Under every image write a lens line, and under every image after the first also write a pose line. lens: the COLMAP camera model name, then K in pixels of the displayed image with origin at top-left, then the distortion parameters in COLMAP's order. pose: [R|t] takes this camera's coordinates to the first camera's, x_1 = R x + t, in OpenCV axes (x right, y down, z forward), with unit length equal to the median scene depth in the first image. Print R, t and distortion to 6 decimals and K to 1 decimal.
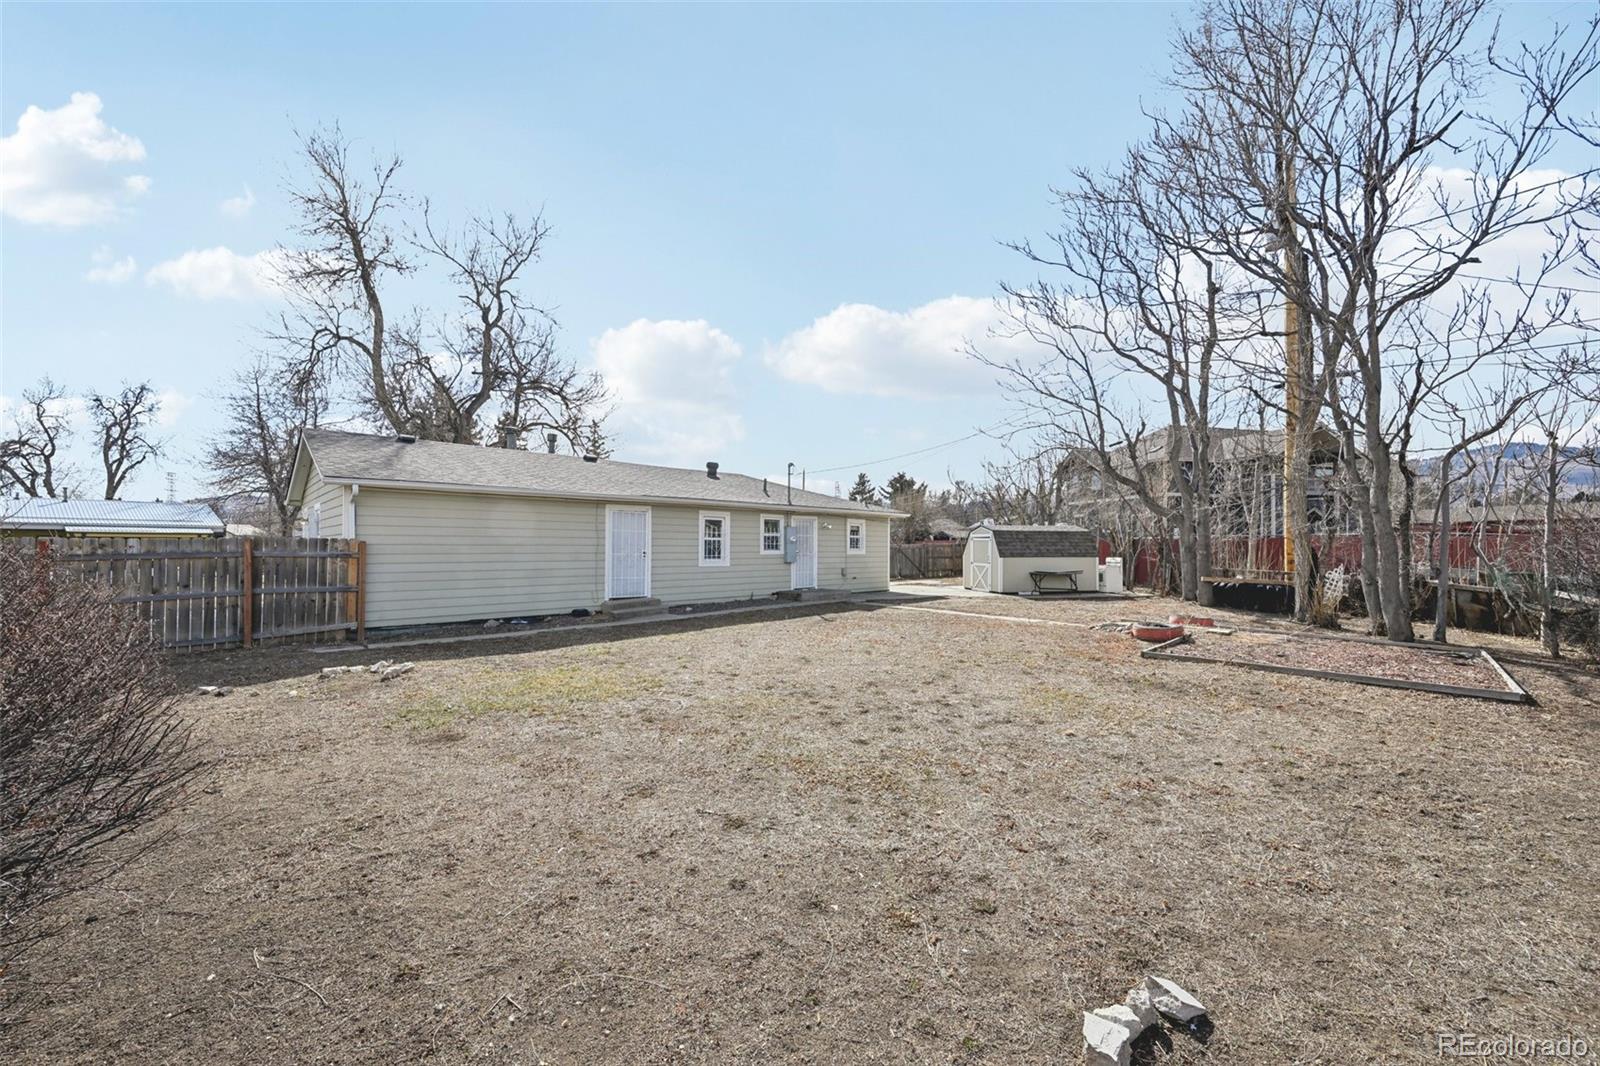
lens RADIAL K [[627.8, 0, 793.4], [0, 627.8, 533.2], [0, 0, 1]] dist [-0.002074, -0.000311]
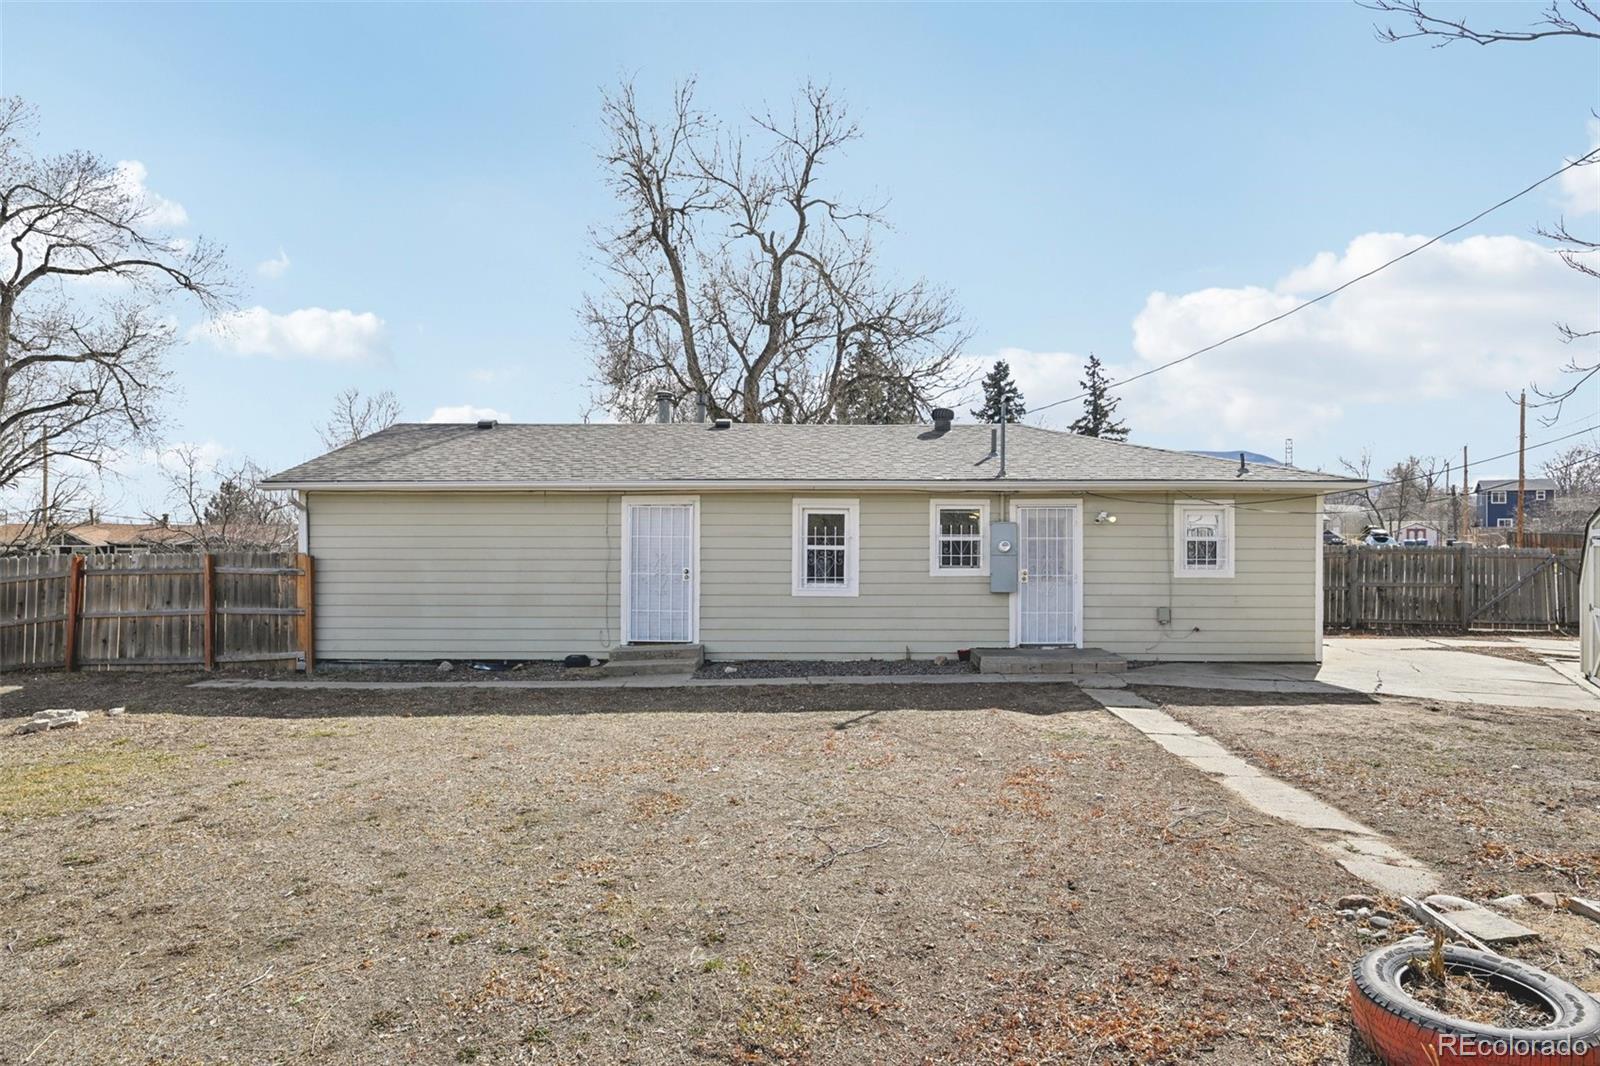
lens RADIAL K [[868.9, 0, 800.8], [0, 868.9, 533.9], [0, 0, 1]] dist [-0.000880, 0.000218]
pose [[0.720138, -0.005499, -0.693809, 0.400290], [0.016814, 0.999813, 0.009527, -0.011203], [0.693627, -0.018527, 0.720096, 0.420781]]
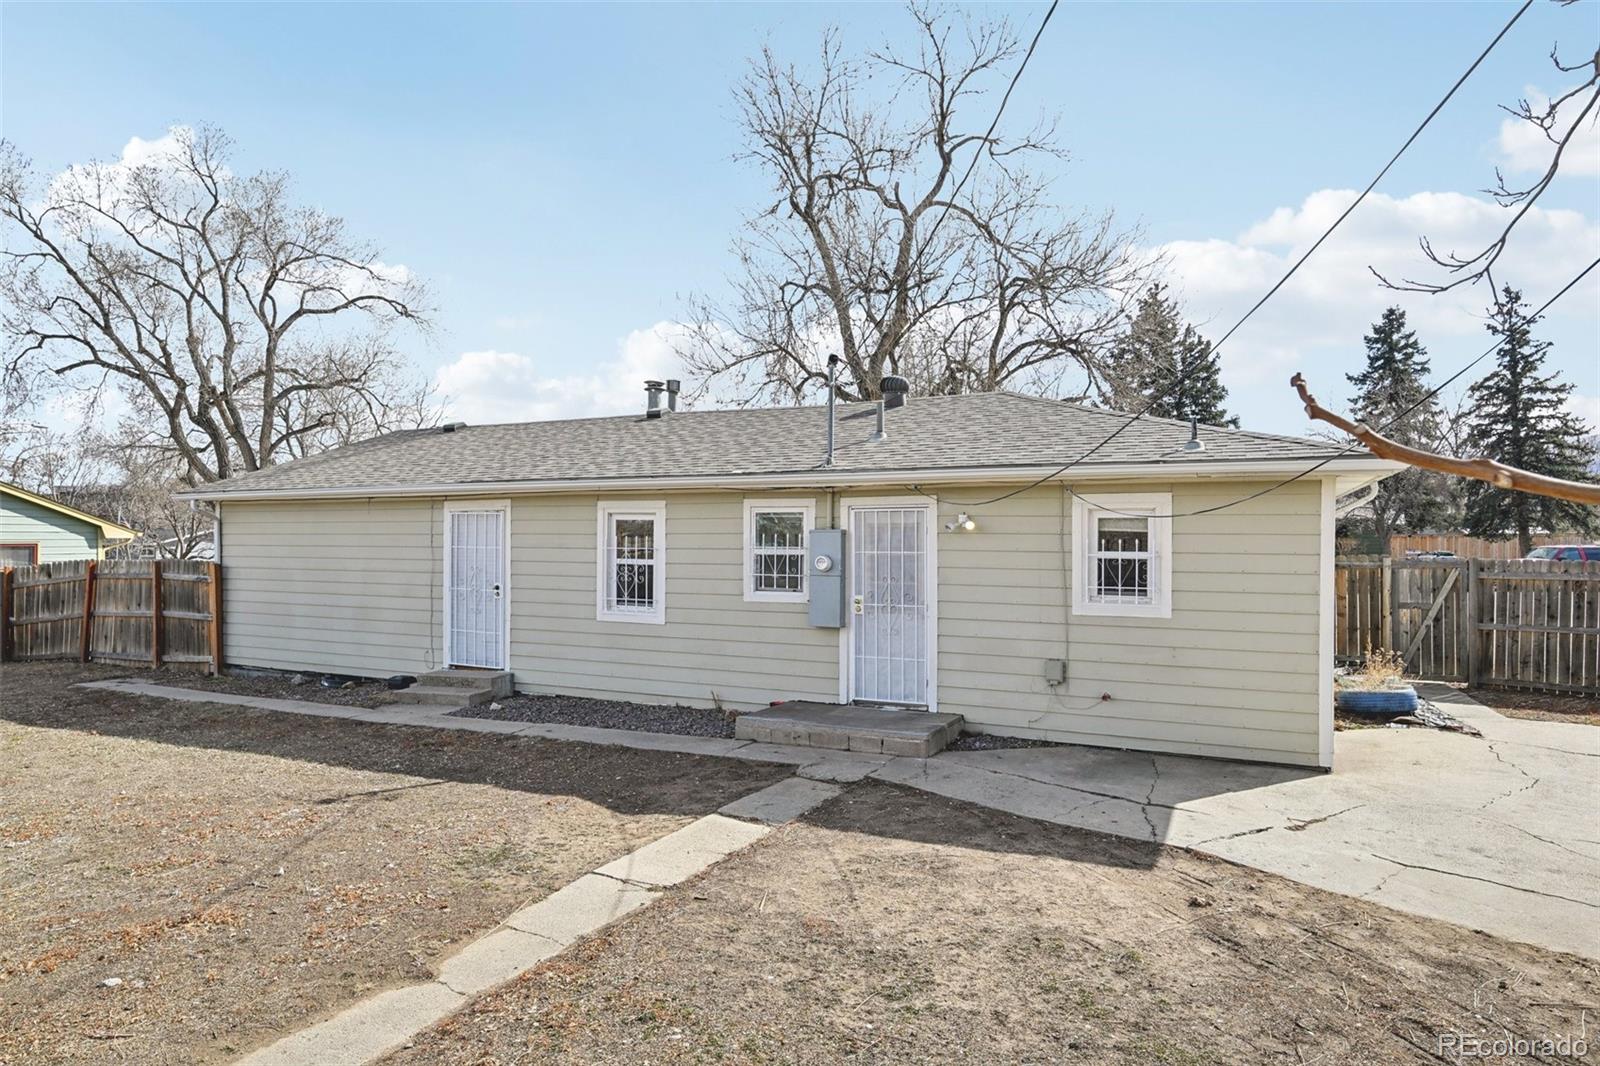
lens RADIAL K [[919.5, 0, 805.4], [0, 919.5, 529.3], [0, 0, 1]] dist [-0.000613, 0.000576]
pose [[0.374733, -0.008697, -0.927092, 0.537423], [0.020930, 0.999781, -0.000919, -0.011263], [0.926896, -0.019059, 0.374833, 0.866817]]
